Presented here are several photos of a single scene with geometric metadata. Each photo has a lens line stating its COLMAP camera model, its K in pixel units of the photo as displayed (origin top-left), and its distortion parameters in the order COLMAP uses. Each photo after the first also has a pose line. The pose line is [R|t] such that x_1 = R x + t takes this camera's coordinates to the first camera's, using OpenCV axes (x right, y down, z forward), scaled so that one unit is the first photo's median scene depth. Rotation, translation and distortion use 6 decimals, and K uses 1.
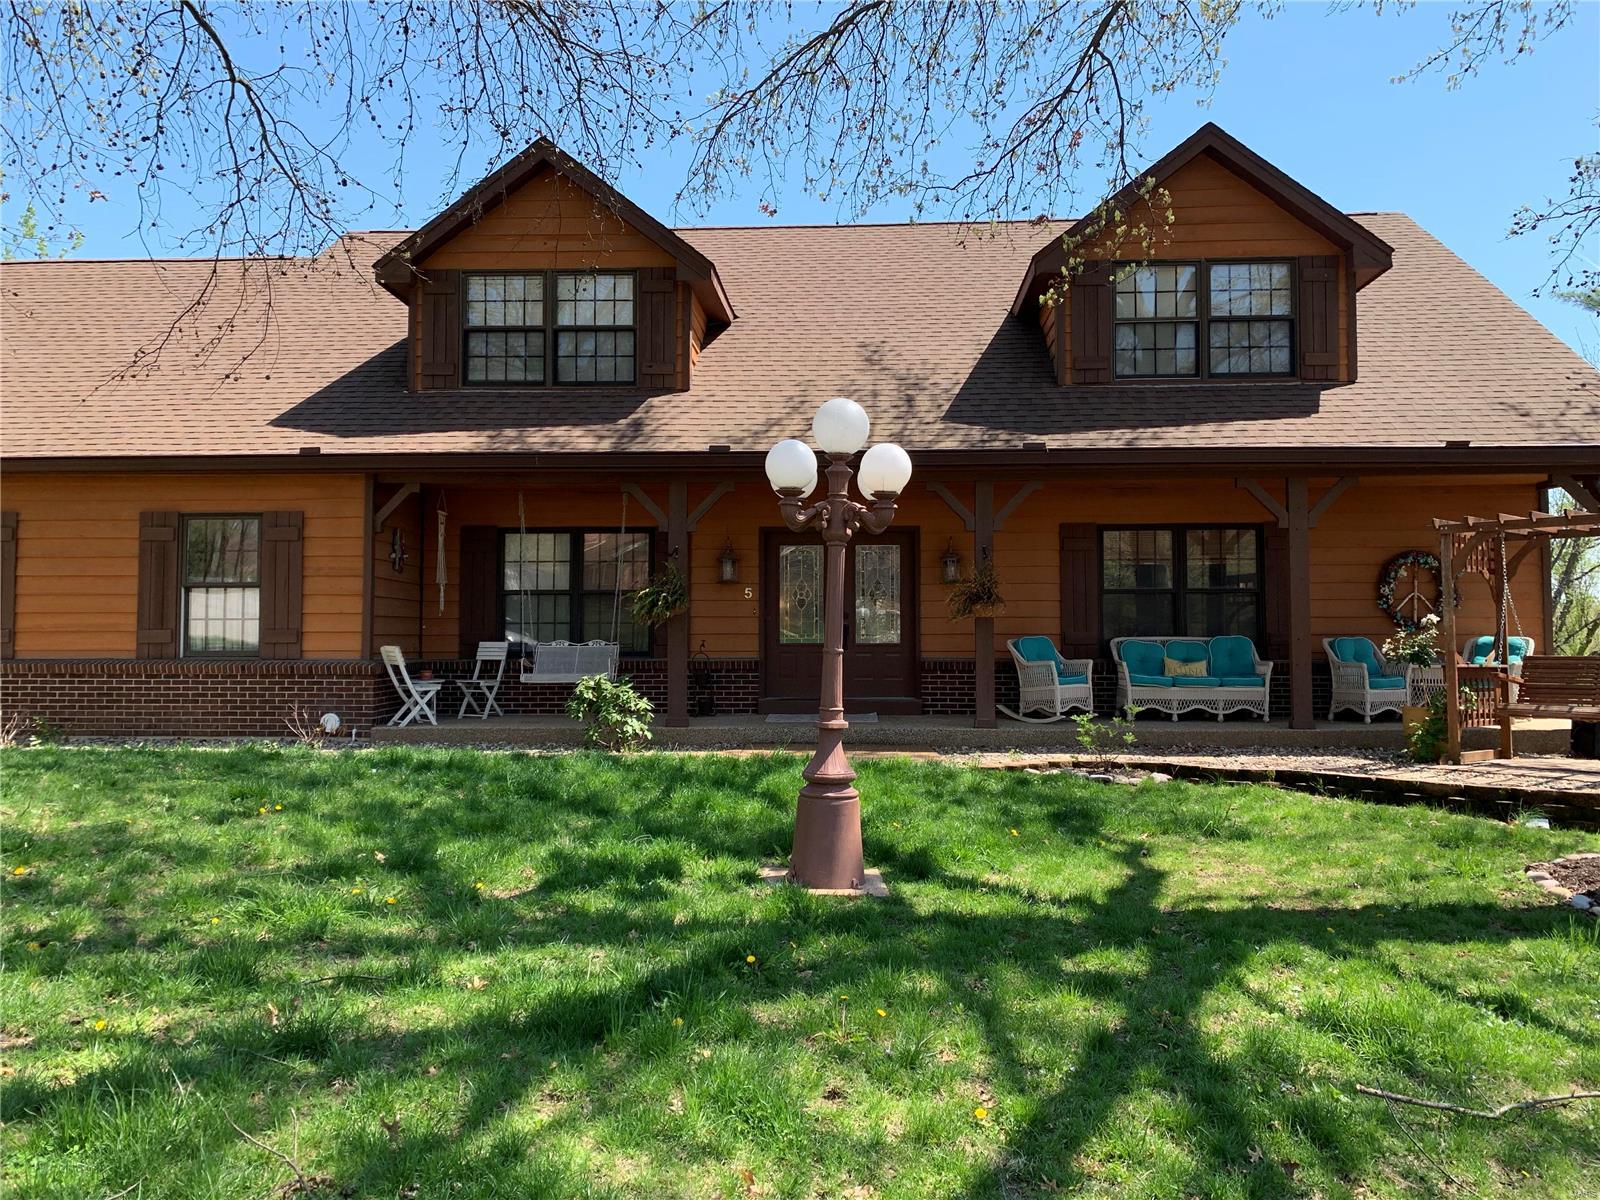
lens RADIAL K [[1204.4, 0, 809.2], [0, 1204.4, 603.1], [0, 0, 1]] dist [0.052091, -0.070309]
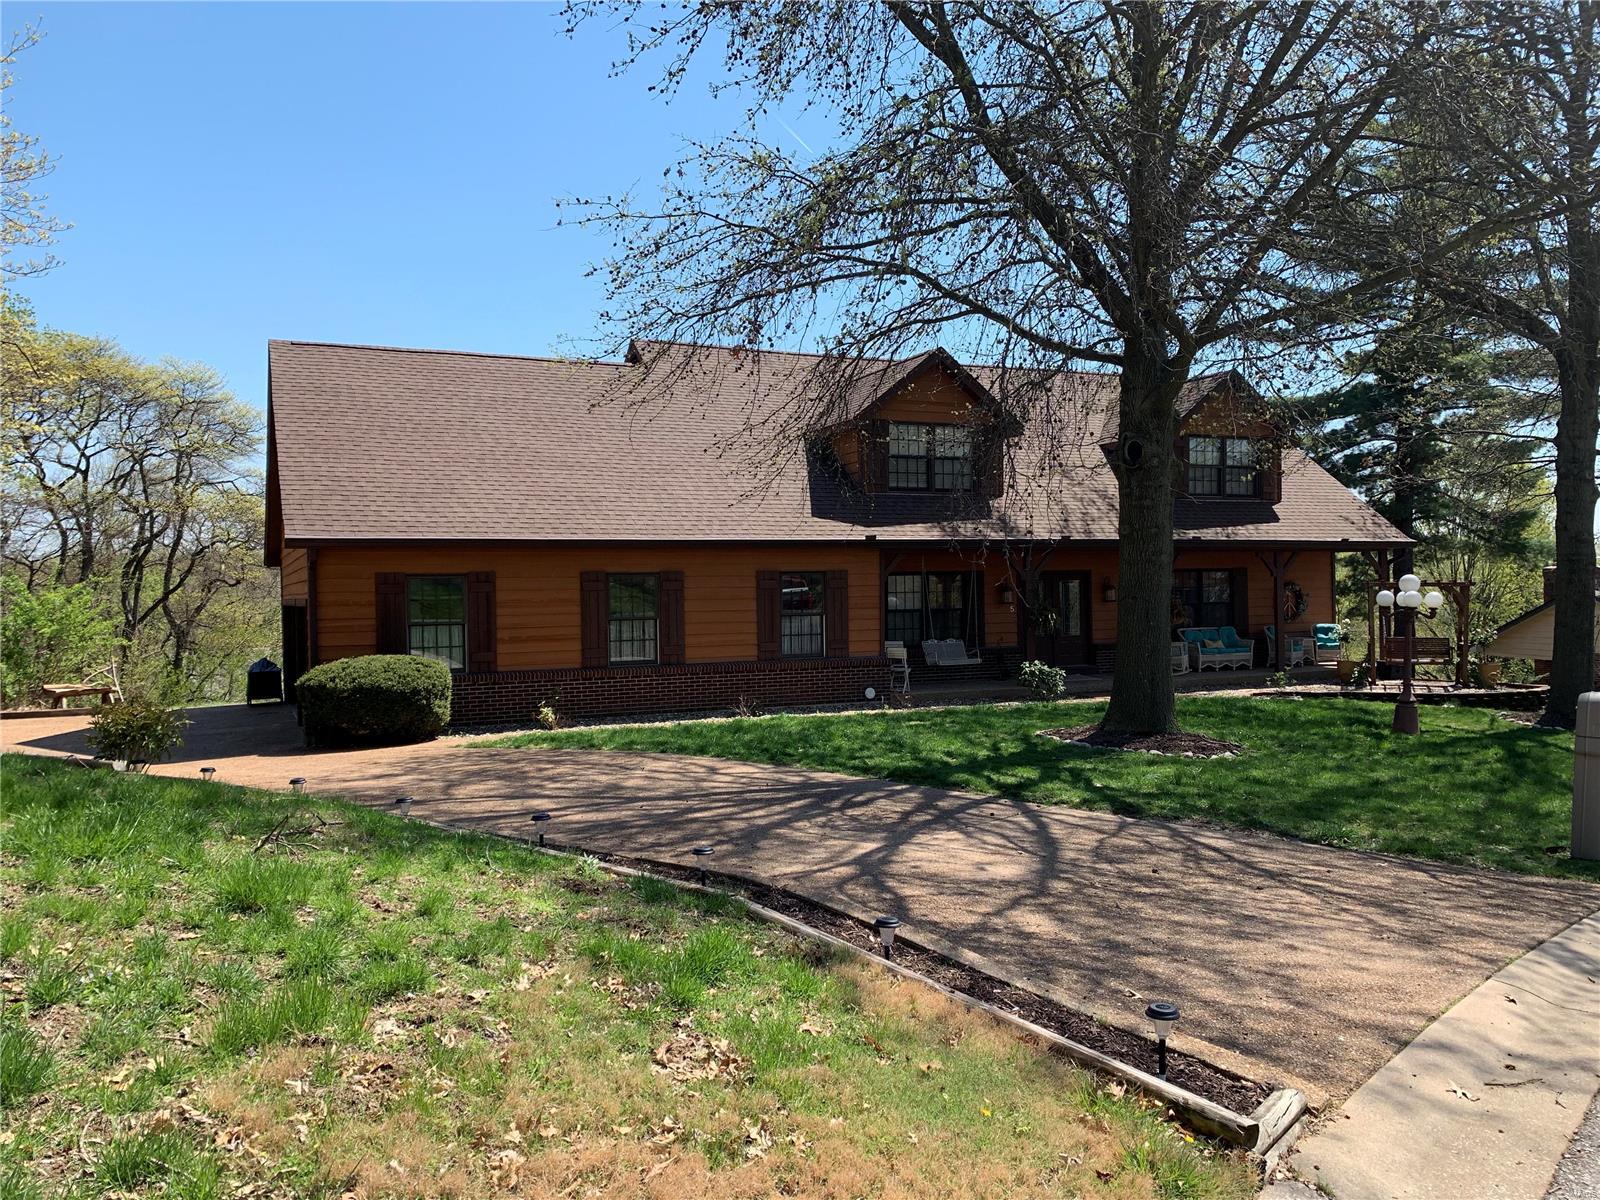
lens RADIAL K [[1204.4, 0, 799.9], [0, 1204.4, 606.5], [0, 0, 1]] dist [0.052091, -0.070309]
pose [[0.896196, -0.019427, 0.443232, -1.195035], [-0.003246, 0.998727, 0.050338, -0.107322], [-0.443646, -0.046551, 0.894992, -0.475506]]
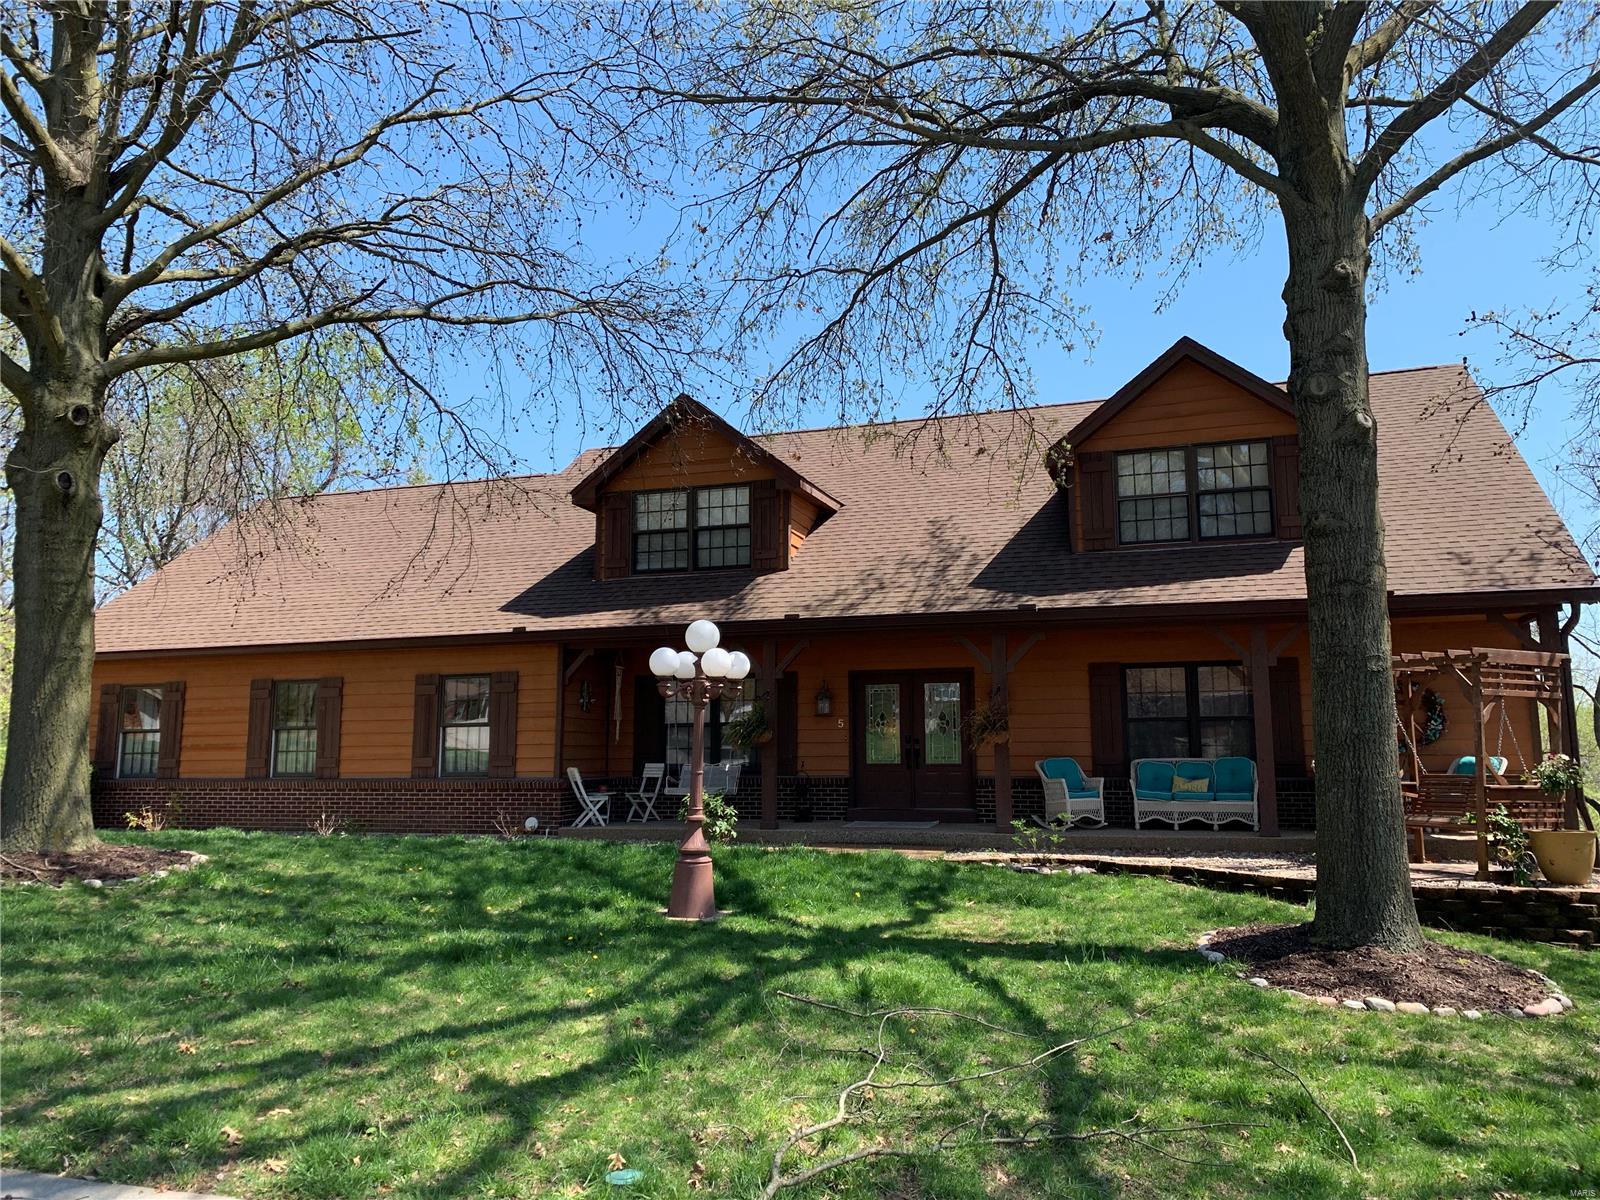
lens RADIAL K [[1204.4, 0, 809.3], [0, 1204.4, 602.6], [0, 0, 1]] dist [0.052091, -0.070309]
pose [[0.962693, -0.039661, -0.267675, 0.282246], [0.013857, 0.995128, -0.097611, -0.013345], [0.270242, 0.090261, 0.958552, -0.255698]]
